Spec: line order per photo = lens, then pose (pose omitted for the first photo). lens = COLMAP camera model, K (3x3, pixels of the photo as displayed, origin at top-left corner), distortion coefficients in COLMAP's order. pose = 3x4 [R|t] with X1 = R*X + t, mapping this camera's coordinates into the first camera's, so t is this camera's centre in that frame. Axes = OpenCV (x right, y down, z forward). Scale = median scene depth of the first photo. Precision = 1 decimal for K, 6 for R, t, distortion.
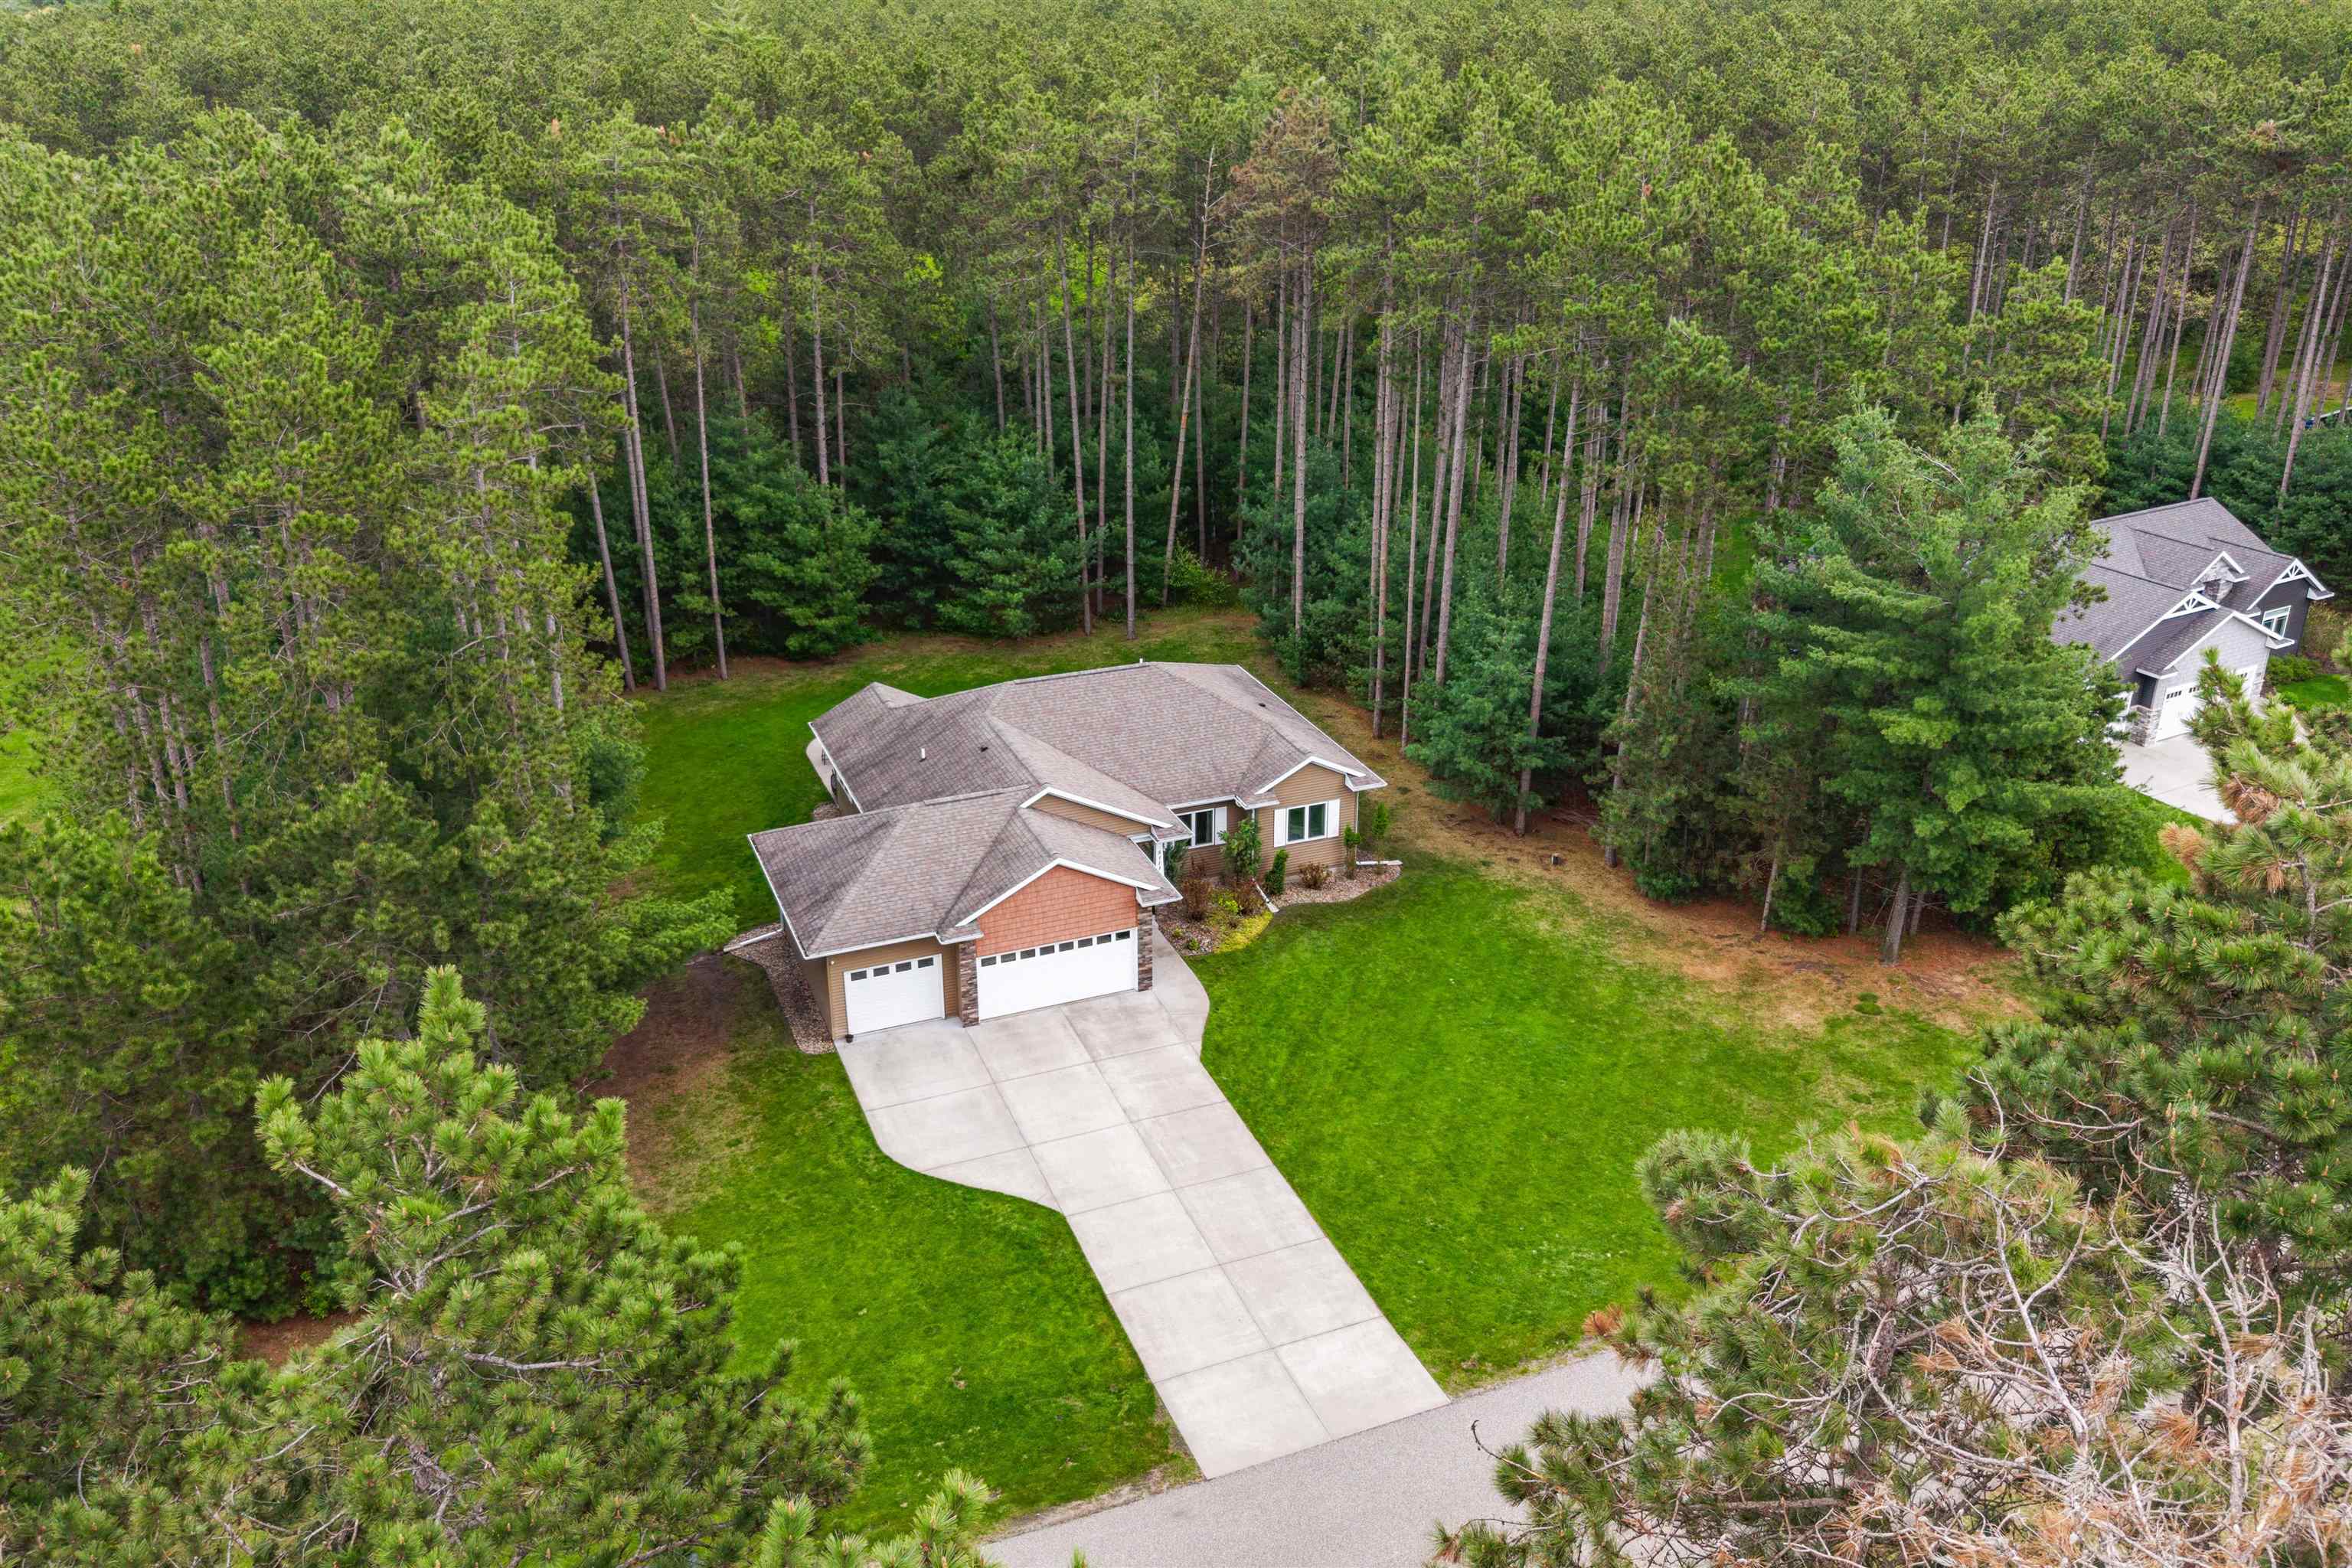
lens RADIAL K [[1904.6, 0, 1167.9], [0, 1904.6, 694.0], [0, 0, 1]] dist [0.098287, -0.194221]
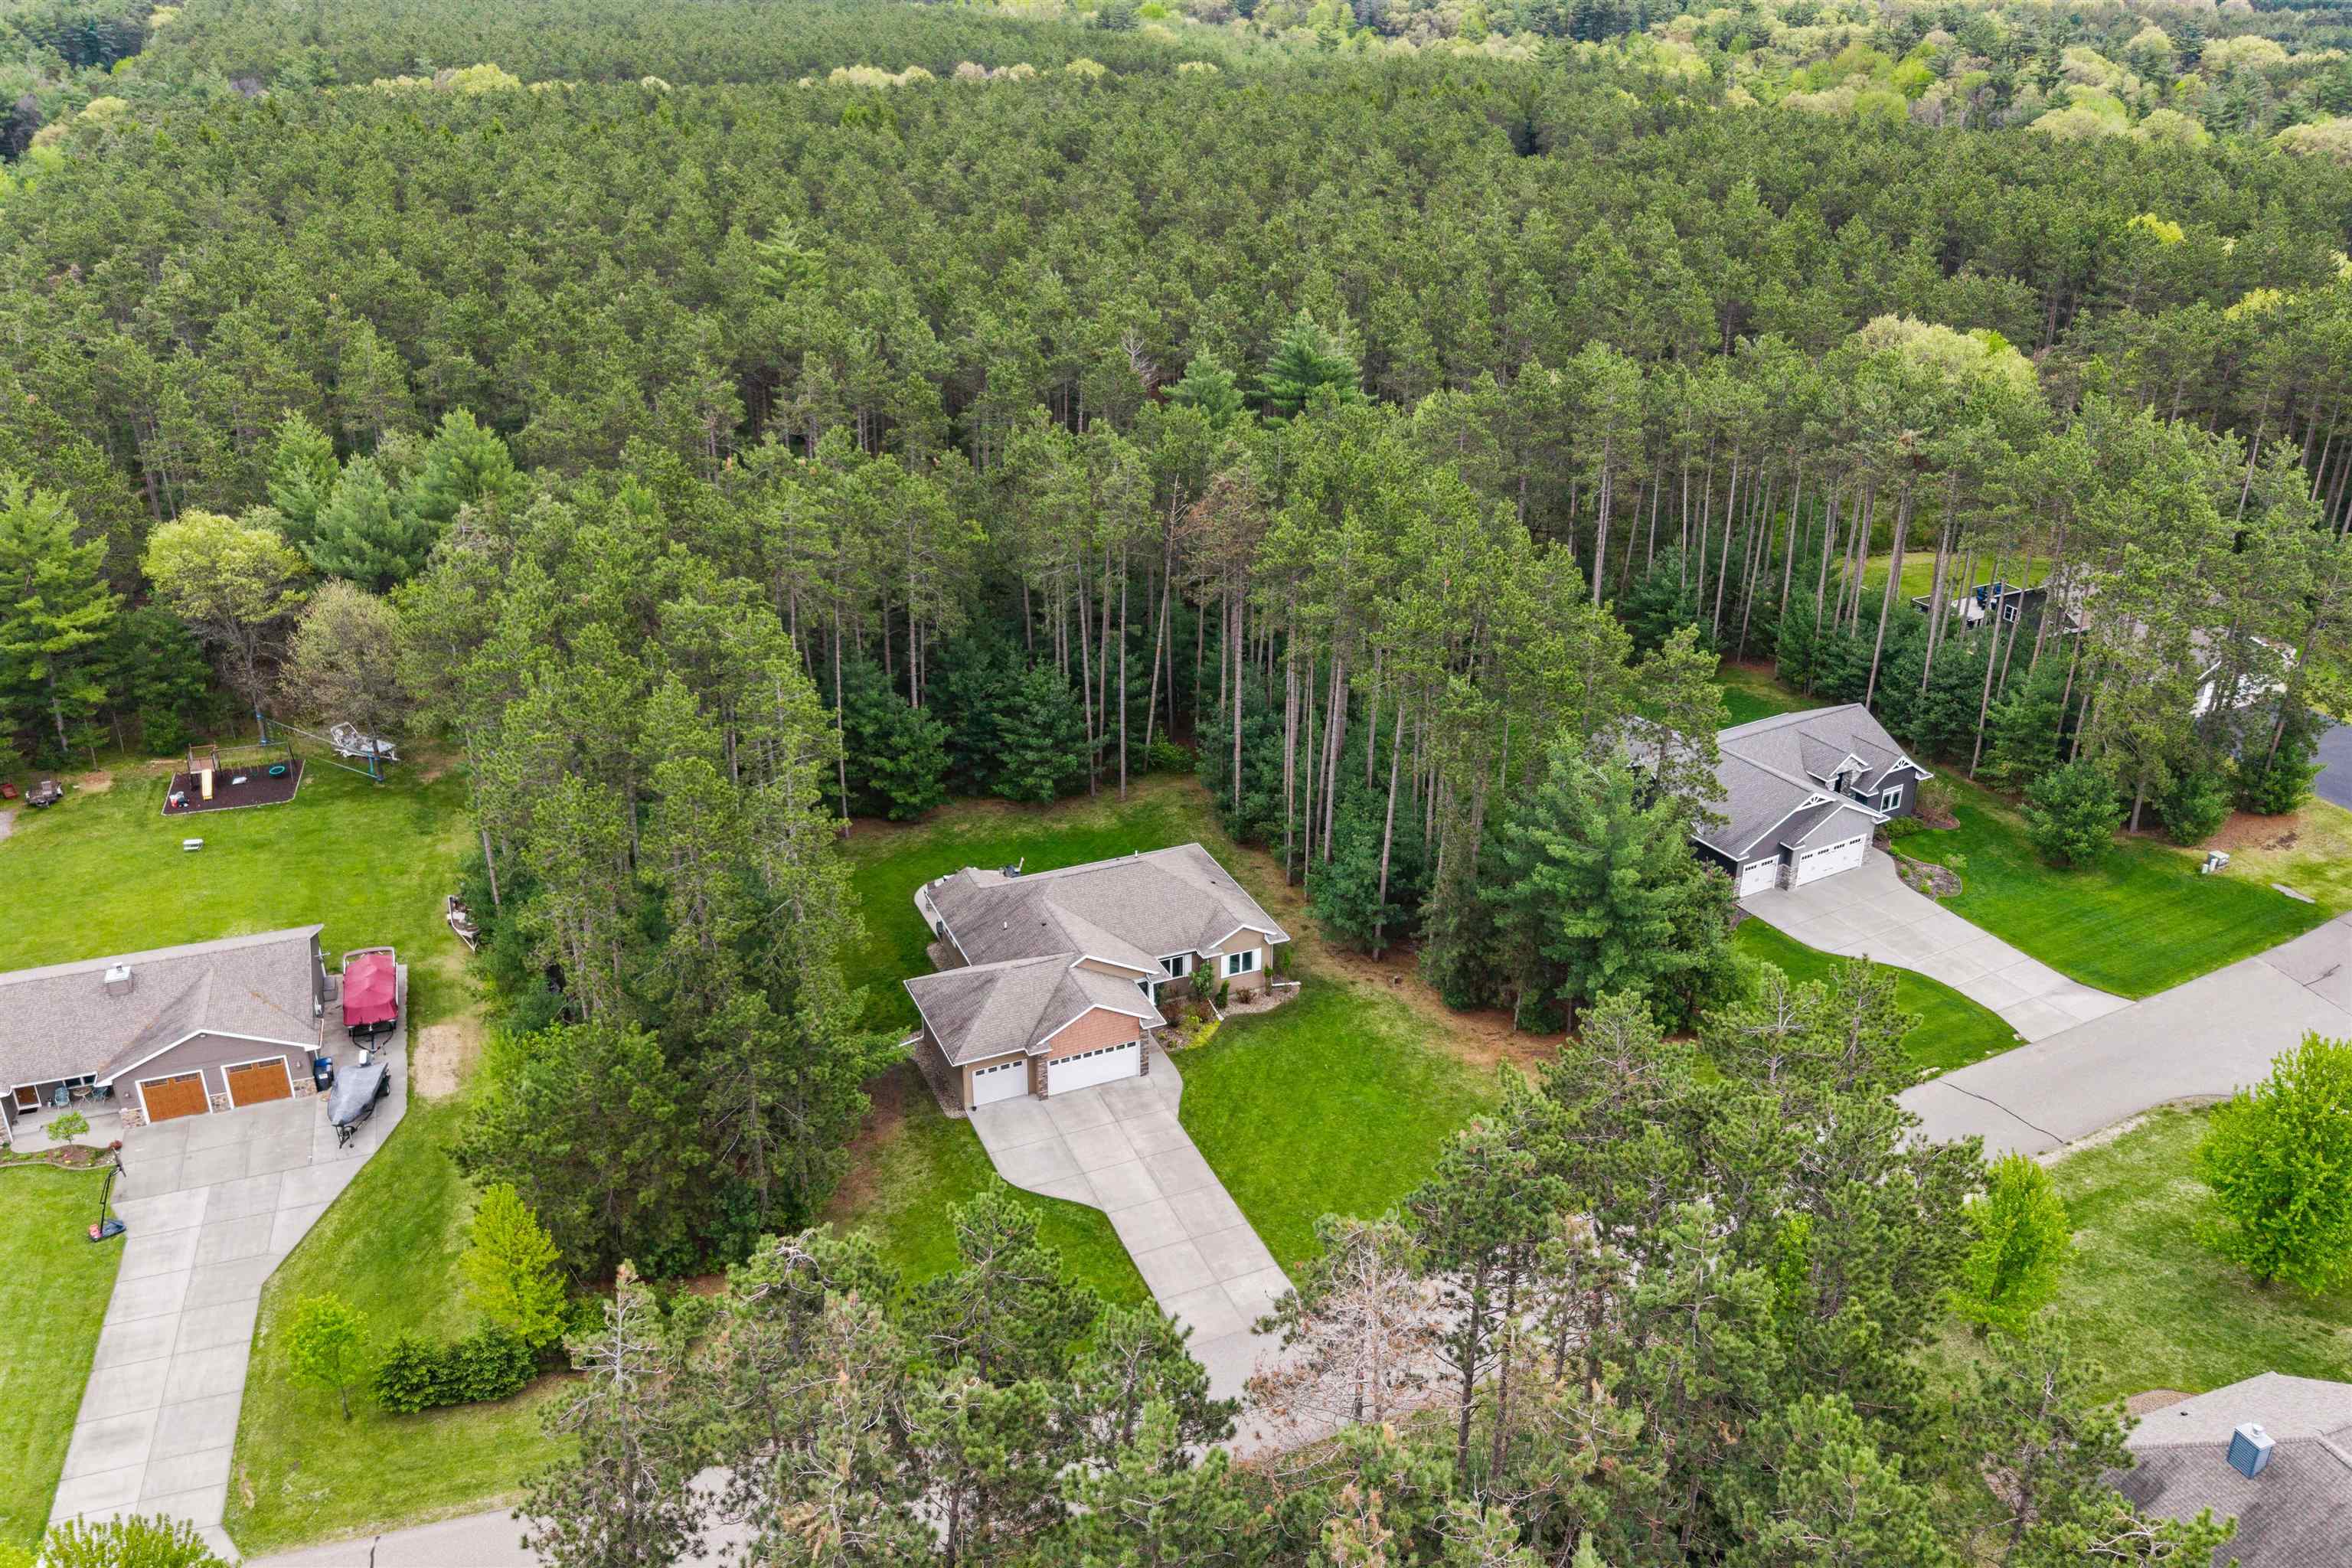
lens RADIAL K [[1904.6, 0, 1167.9], [0, 1904.6, 694.0], [0, 0, 1]] dist [0.098287, -0.194221]
pose [[0.999692, -0.005116, 0.024280, -0.028987], [0.004518, 0.999687, 0.024610, -0.212437], [-0.024398, -0.024493, 0.999402, -0.648874]]
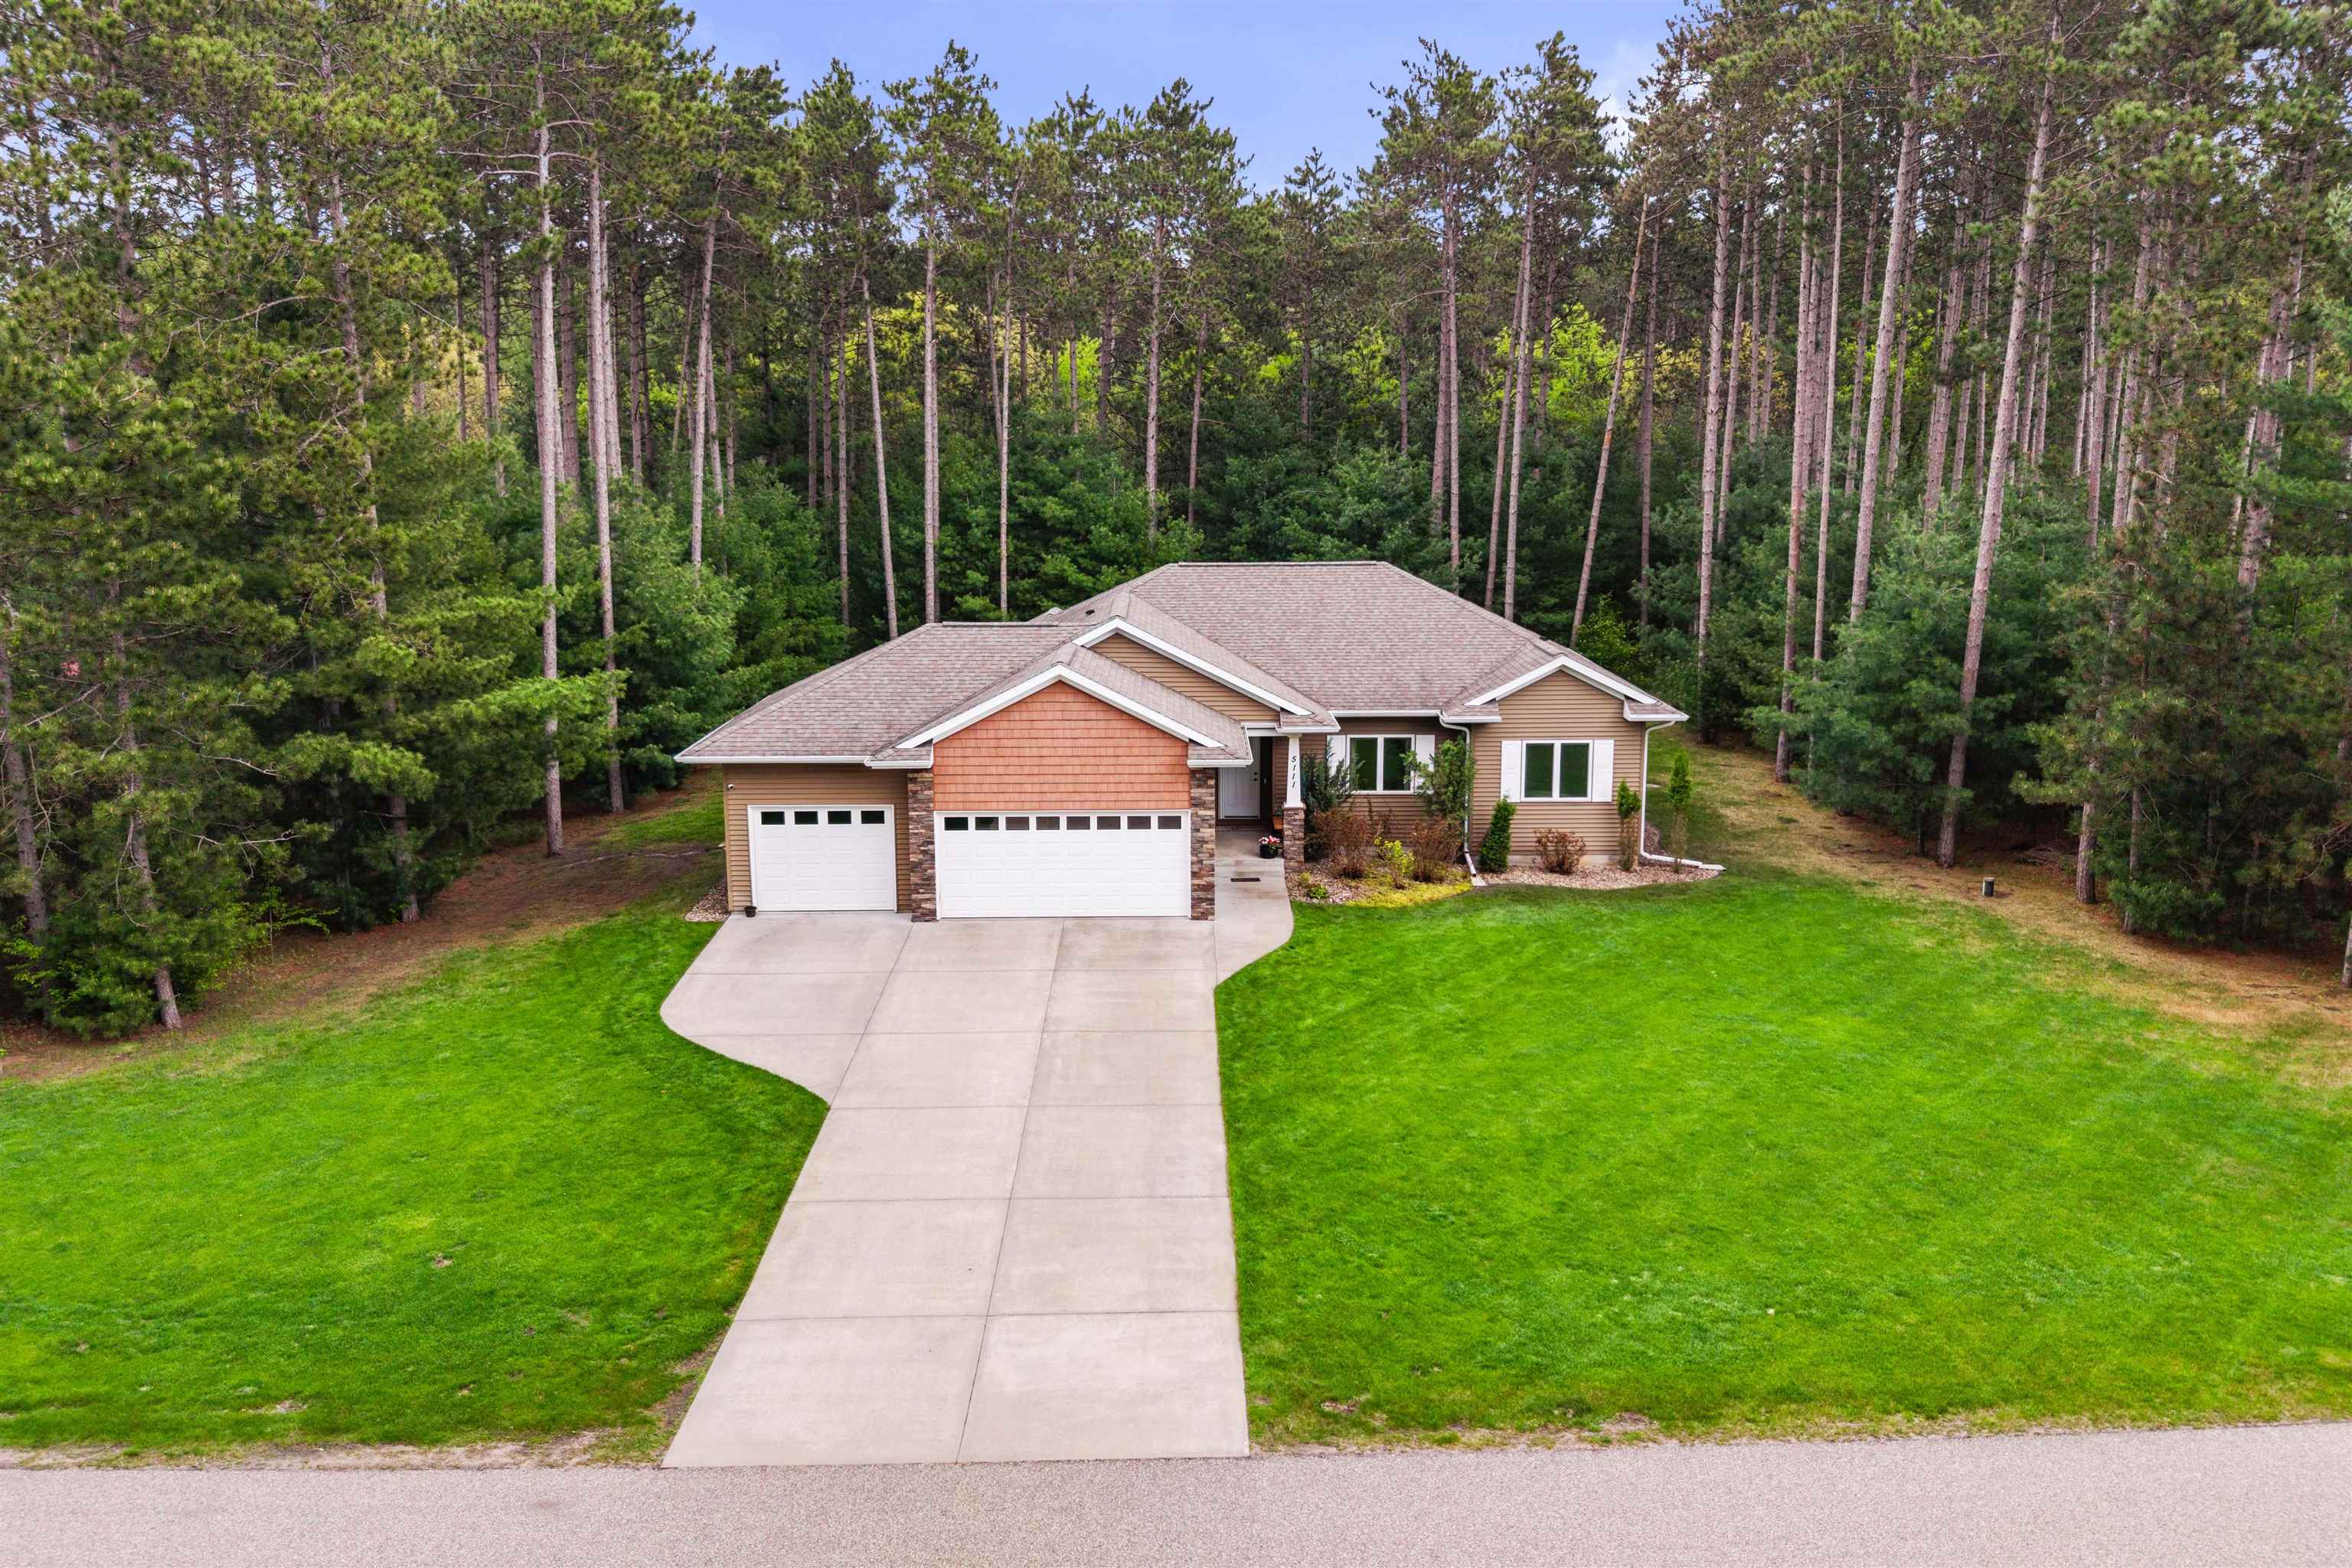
lens RADIAL K [[1904.6, 0, 1167.9], [0, 1904.6, 694.0], [0, 0, 1]] dist [0.098287, -0.194221]
pose [[0.930456, 0.056323, -0.362048, 0.194691], [-0.133948, 0.972007, -0.193029, 0.196234], [0.341042, 0.228101, 0.911954, 0.373599]]
